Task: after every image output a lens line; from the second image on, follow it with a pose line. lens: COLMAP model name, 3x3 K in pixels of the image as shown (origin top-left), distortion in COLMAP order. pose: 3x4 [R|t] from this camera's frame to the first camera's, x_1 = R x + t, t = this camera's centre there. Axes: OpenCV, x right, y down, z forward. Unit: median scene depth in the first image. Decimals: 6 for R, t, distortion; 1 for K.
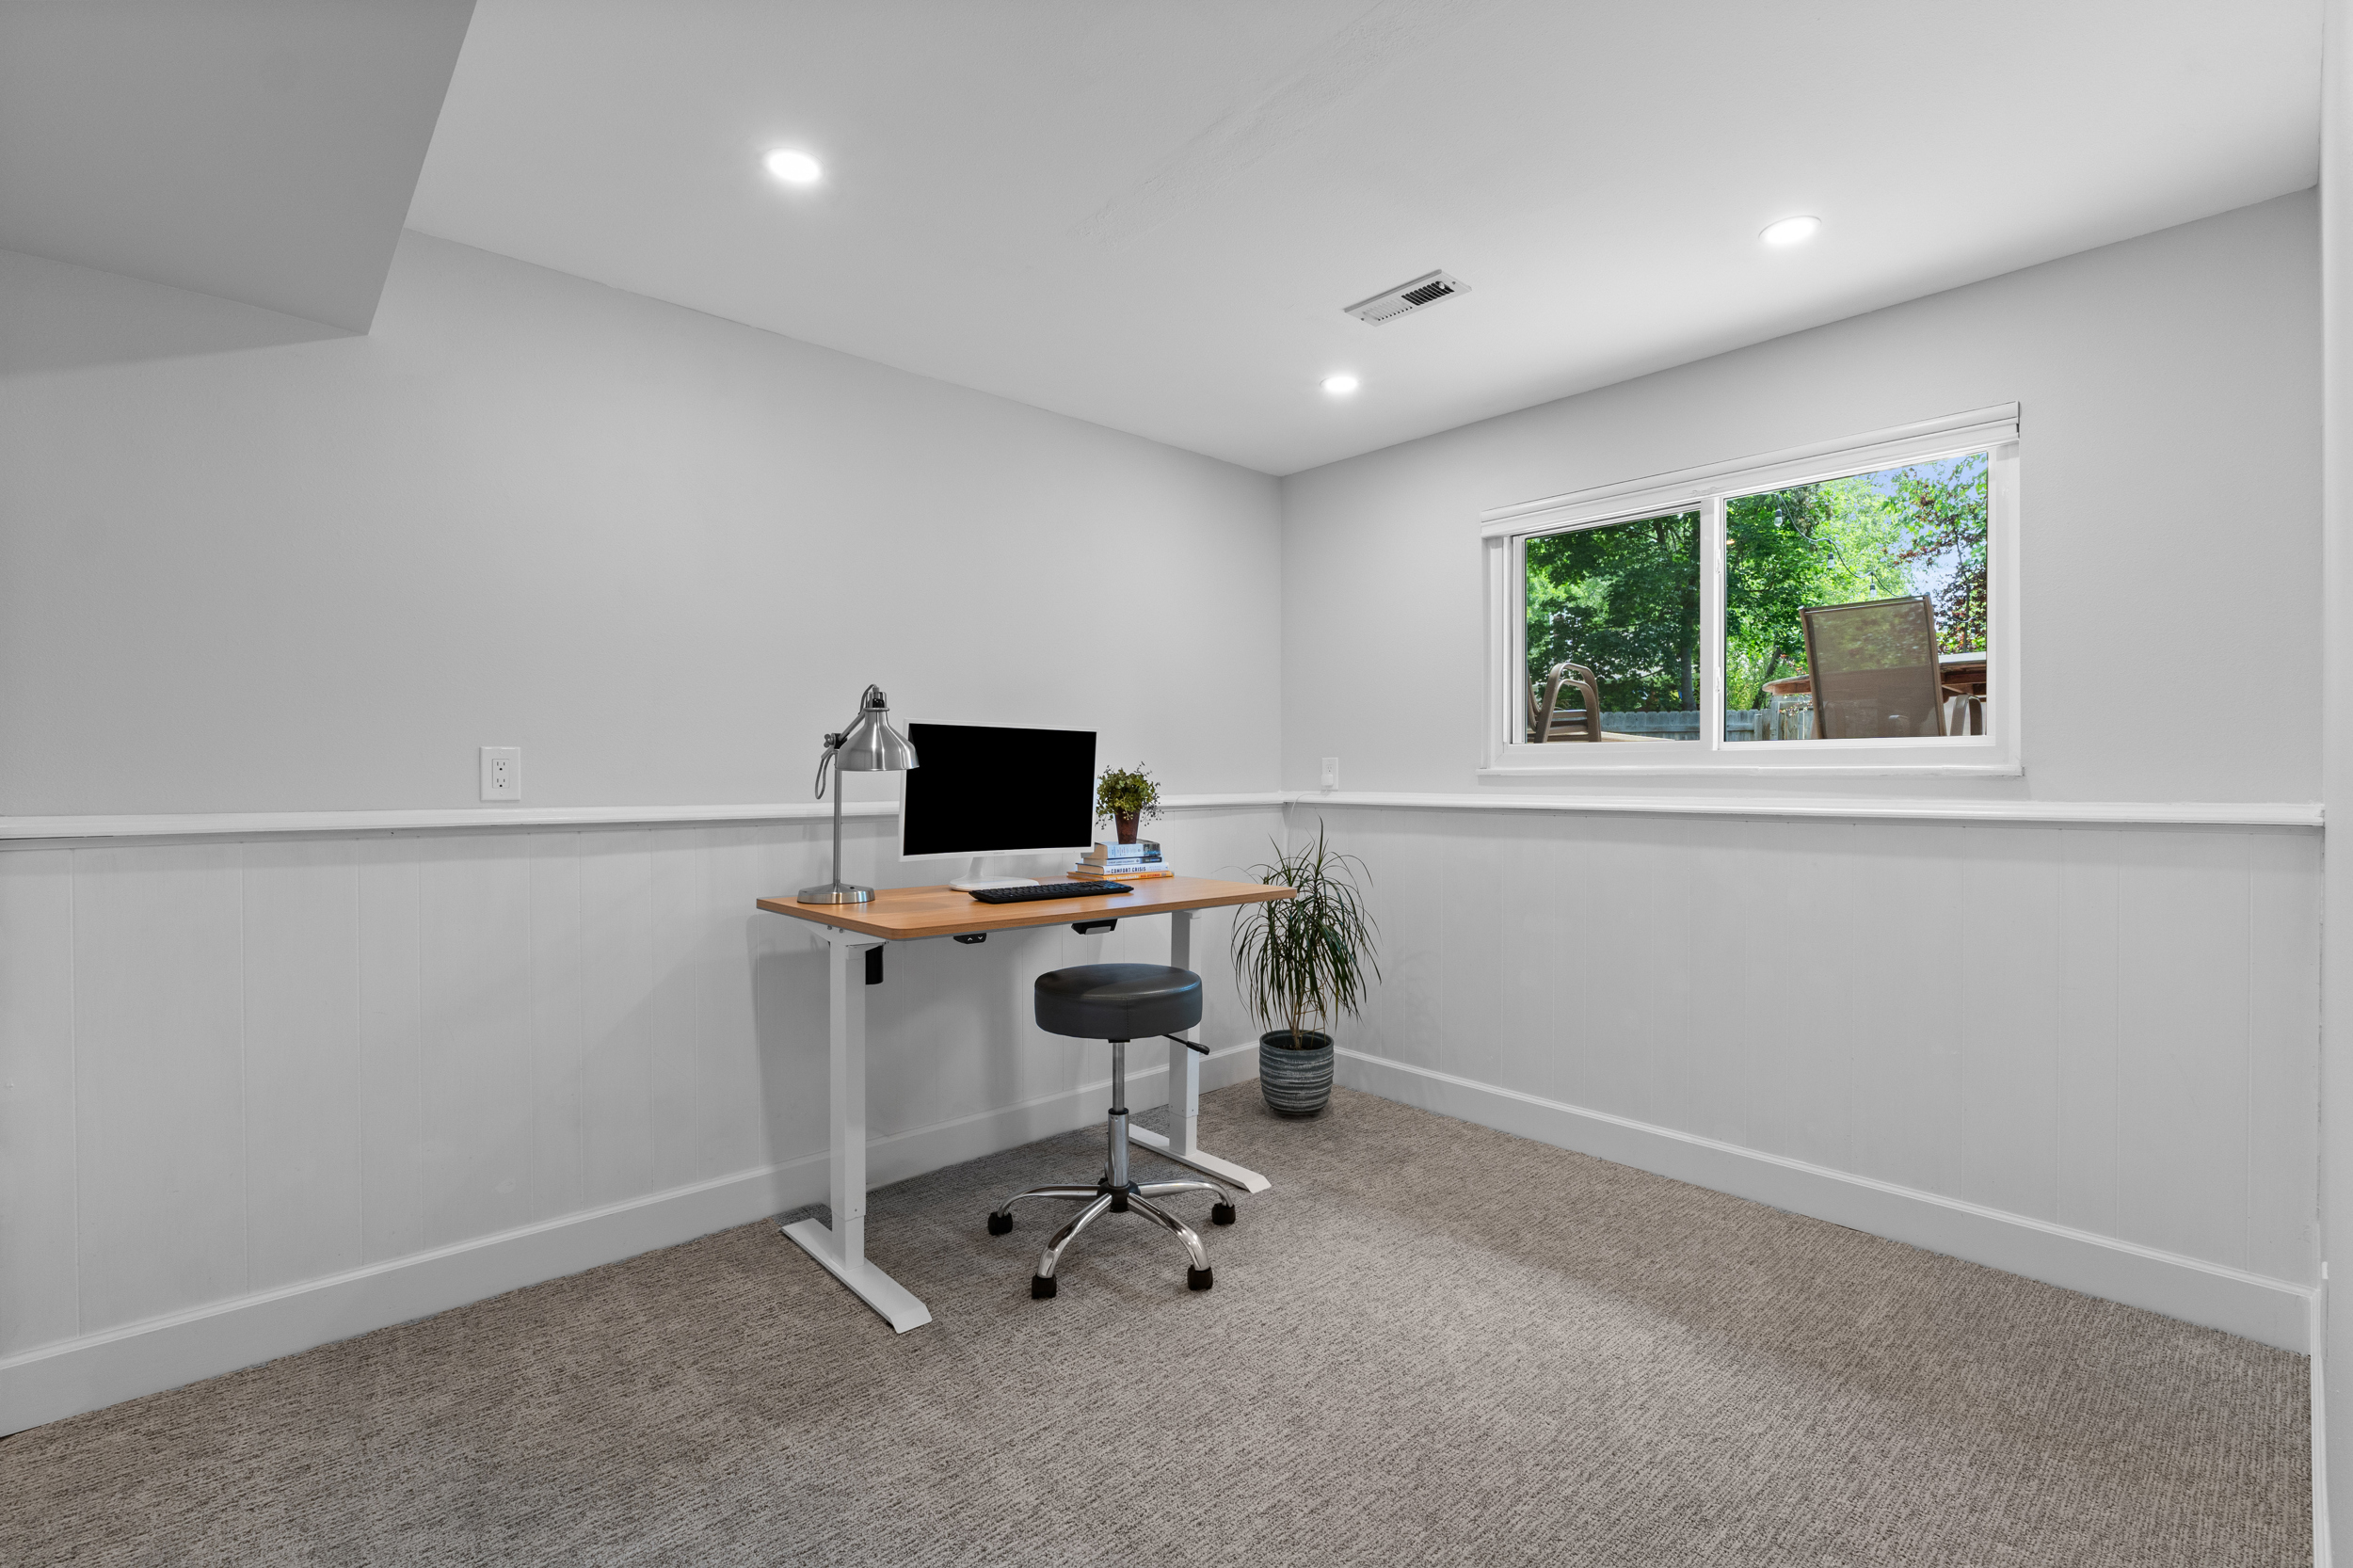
lens RADIAL K [[1040.5, 0, 1180.2], [0, 1040.5, 782.2], [0, 0, 1]] dist [-0.010570, 0.001399]
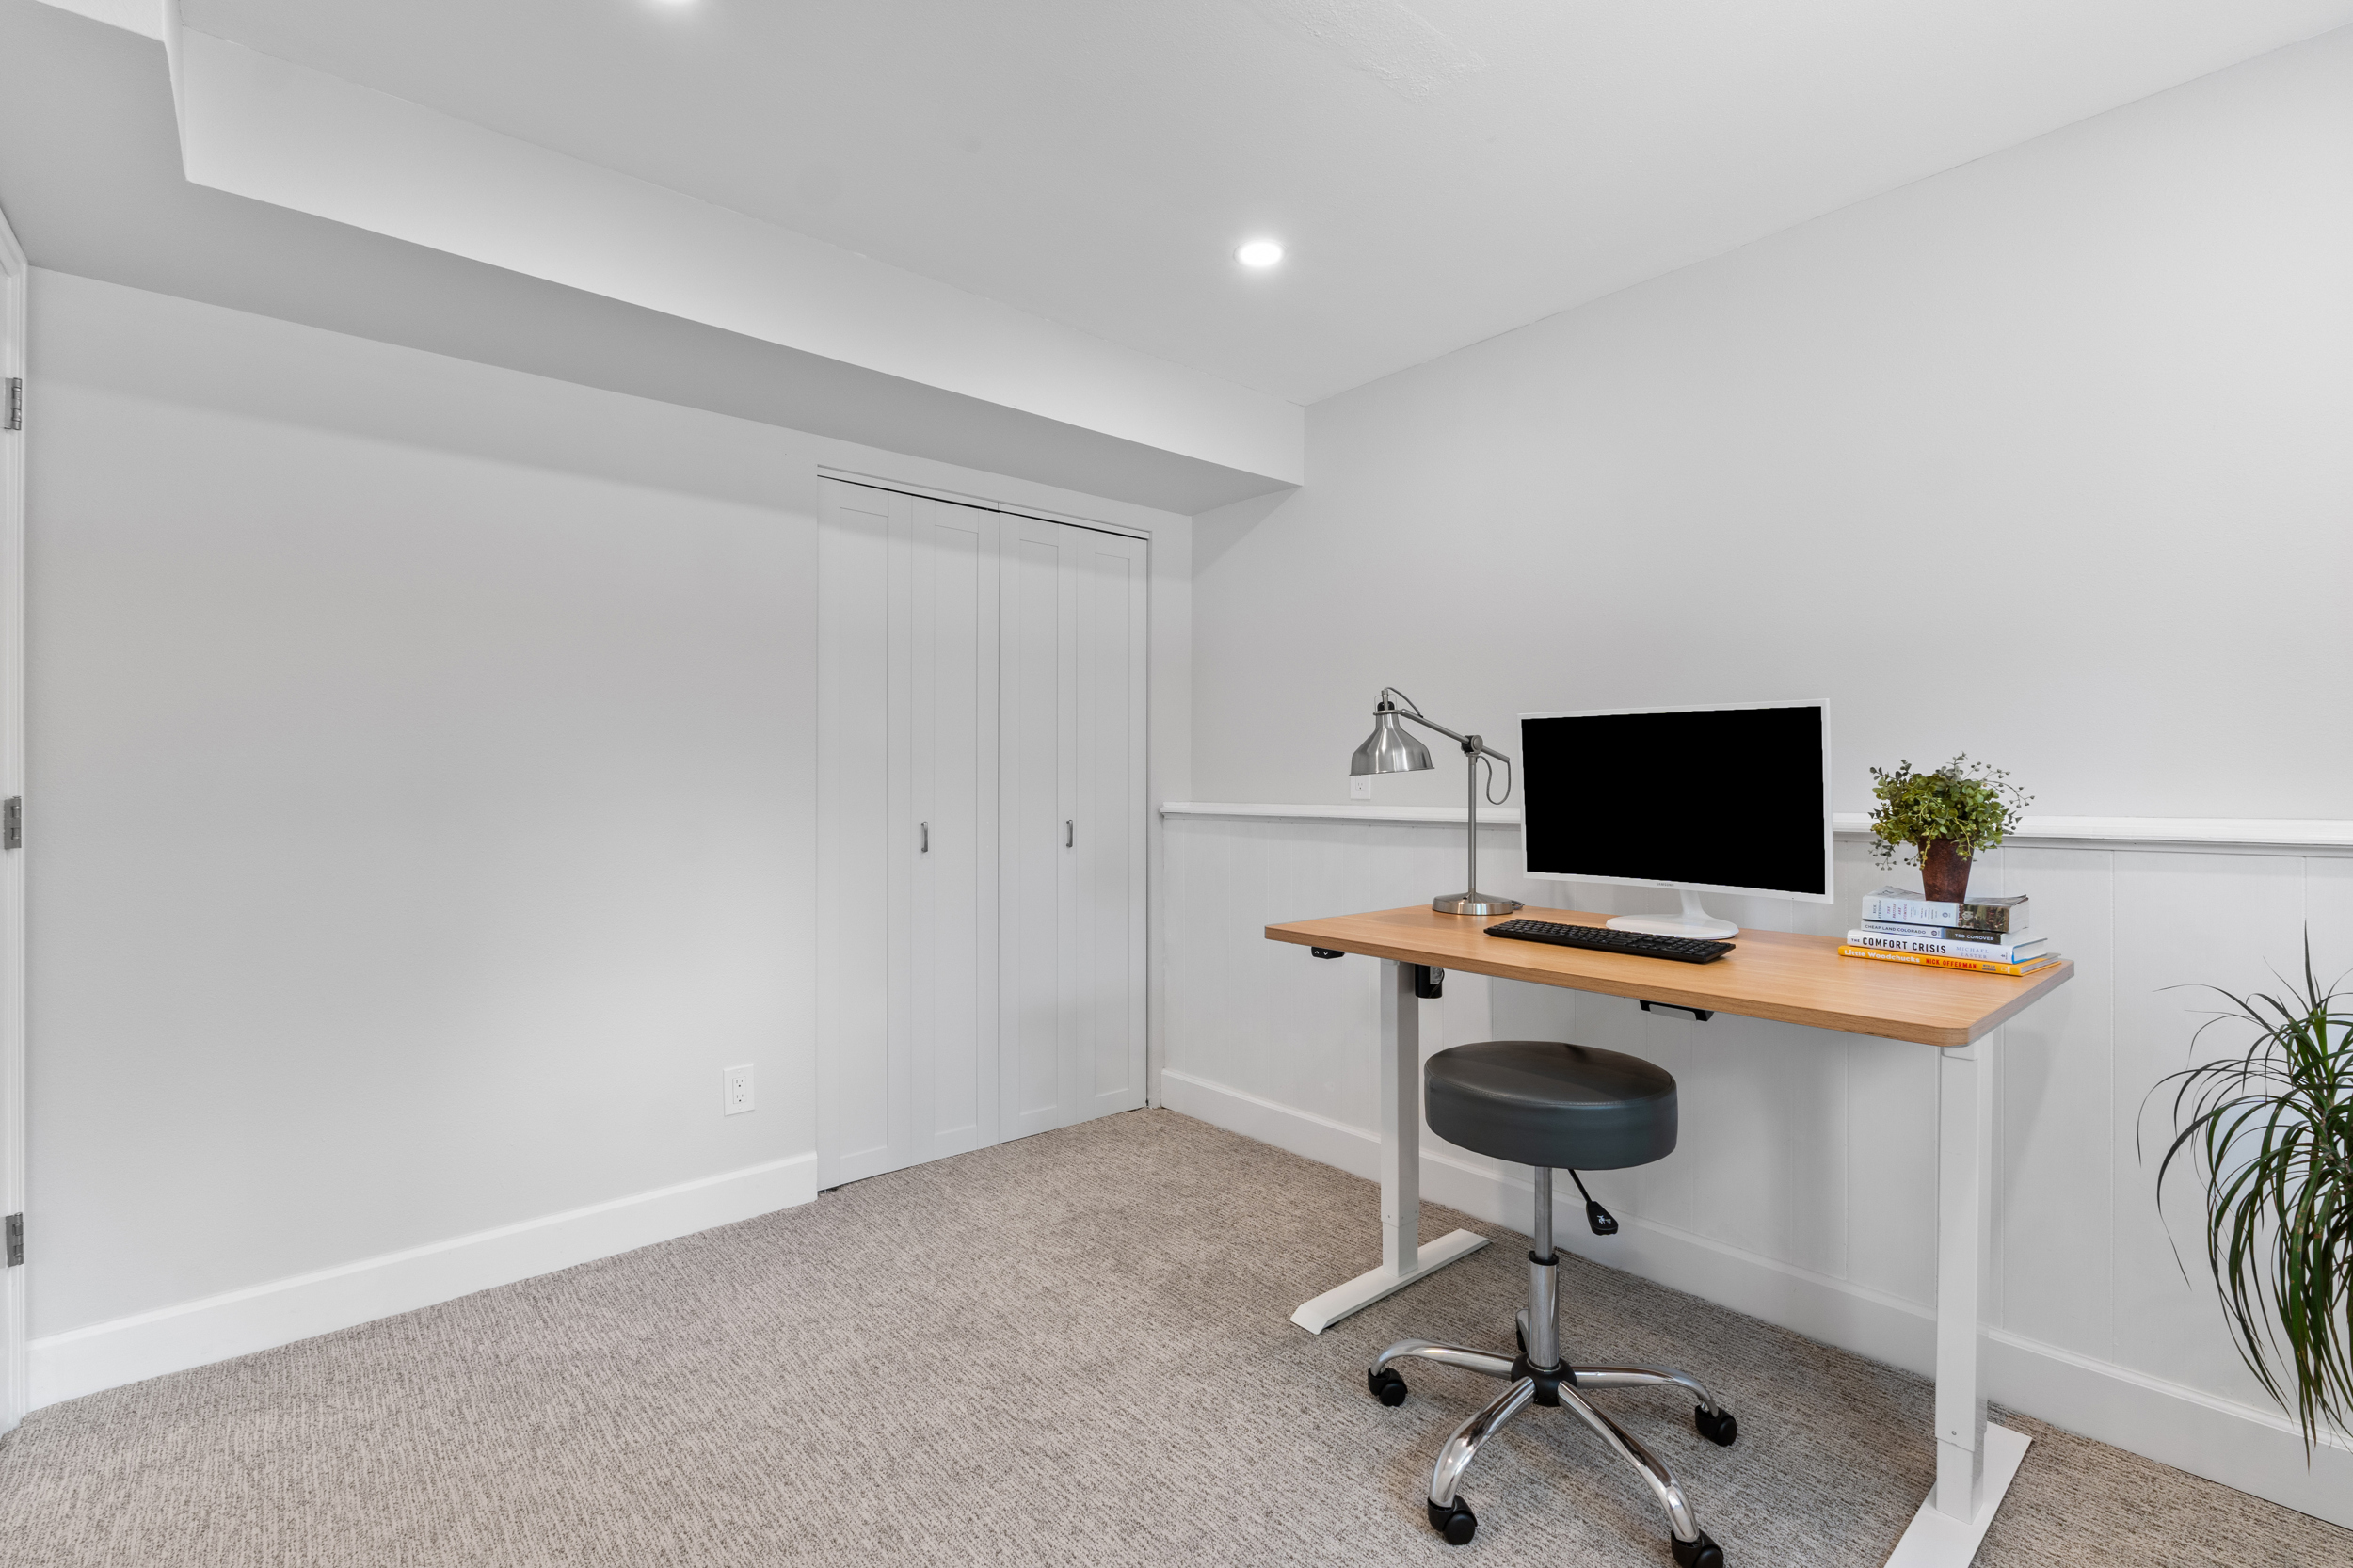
lens RADIAL K [[1040.5, 0, 1180.2], [0, 1040.5, 782.8], [0, 0, 1]] dist [-0.010570, 0.001399]
pose [[-0.029059, -0.000289, -0.999578, 0.635739], [-0.001141, 0.999999, -0.000256, -0.003155], [0.999577, 0.001133, -0.029060, 0.763658]]
